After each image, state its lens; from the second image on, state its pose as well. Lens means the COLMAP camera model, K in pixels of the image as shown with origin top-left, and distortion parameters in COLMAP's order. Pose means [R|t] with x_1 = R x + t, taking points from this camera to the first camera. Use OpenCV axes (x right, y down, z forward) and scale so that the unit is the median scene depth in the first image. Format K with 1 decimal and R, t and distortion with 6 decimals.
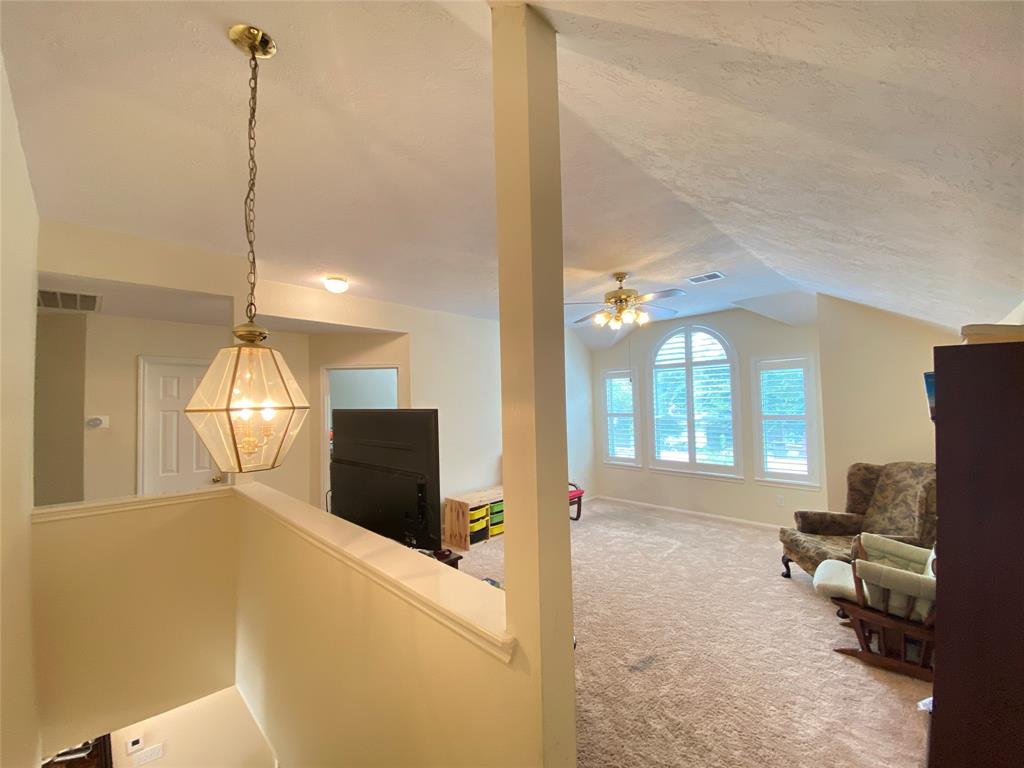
lens RADIAL K [[420.1, 0, 507.2], [0, 420.1, 381.4], [0, 0, 1]] dist [-0.003893, -0.005368]
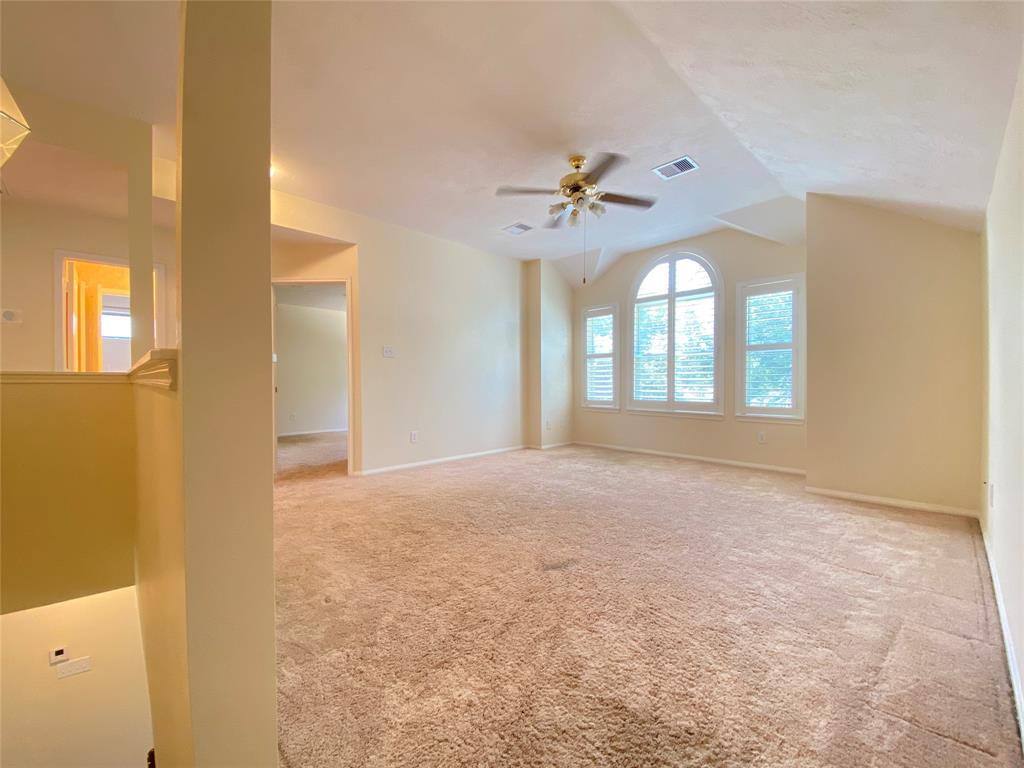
lens RADIAL K [[420.1, 0, 507.1], [0, 420.1, 383.0], [0, 0, 1]] dist [-0.003893, -0.005368]
pose [[0.999412, 0.019048, -0.028515, 0.137503], [-0.017649, 0.998666, 0.048525, 0.152587], [0.029401, -0.047993, 0.998415, 0.082630]]
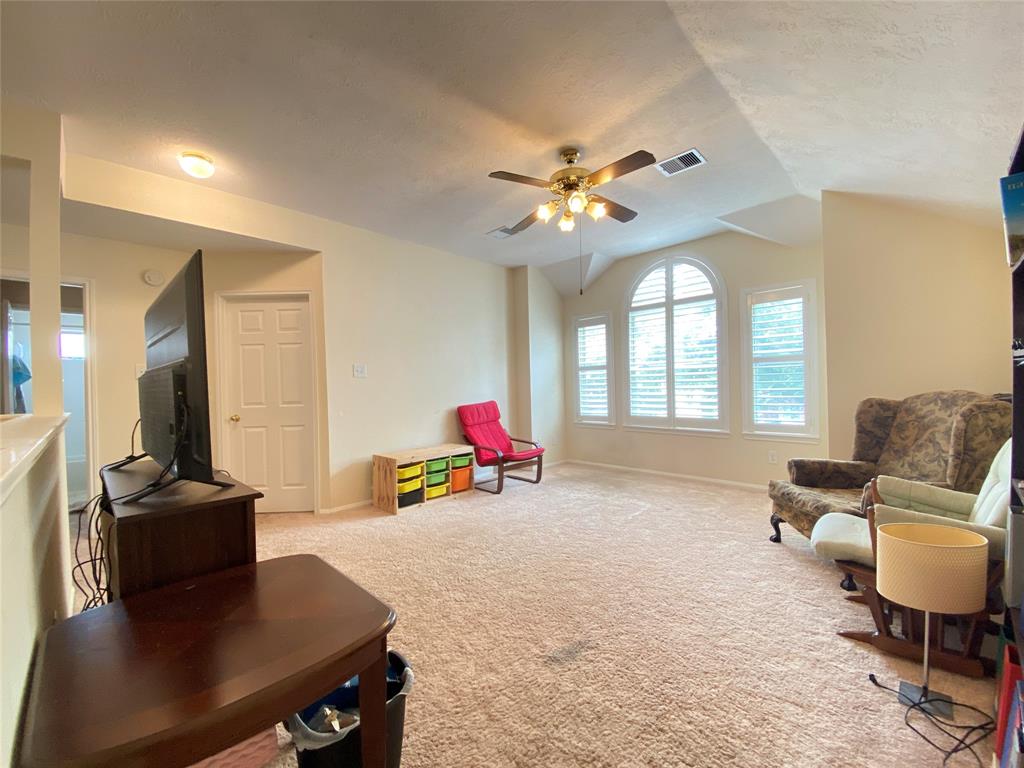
lens RADIAL K [[420.1, 0, 509.8], [0, 420.1, 384.1], [0, 0, 1]] dist [-0.003893, -0.005368]
pose [[0.999964, -0.001021, 0.008469, 0.135833], [0.000653, 0.999060, 0.043334, 0.116987], [-0.008505, -0.043327, 0.999025, 0.193115]]
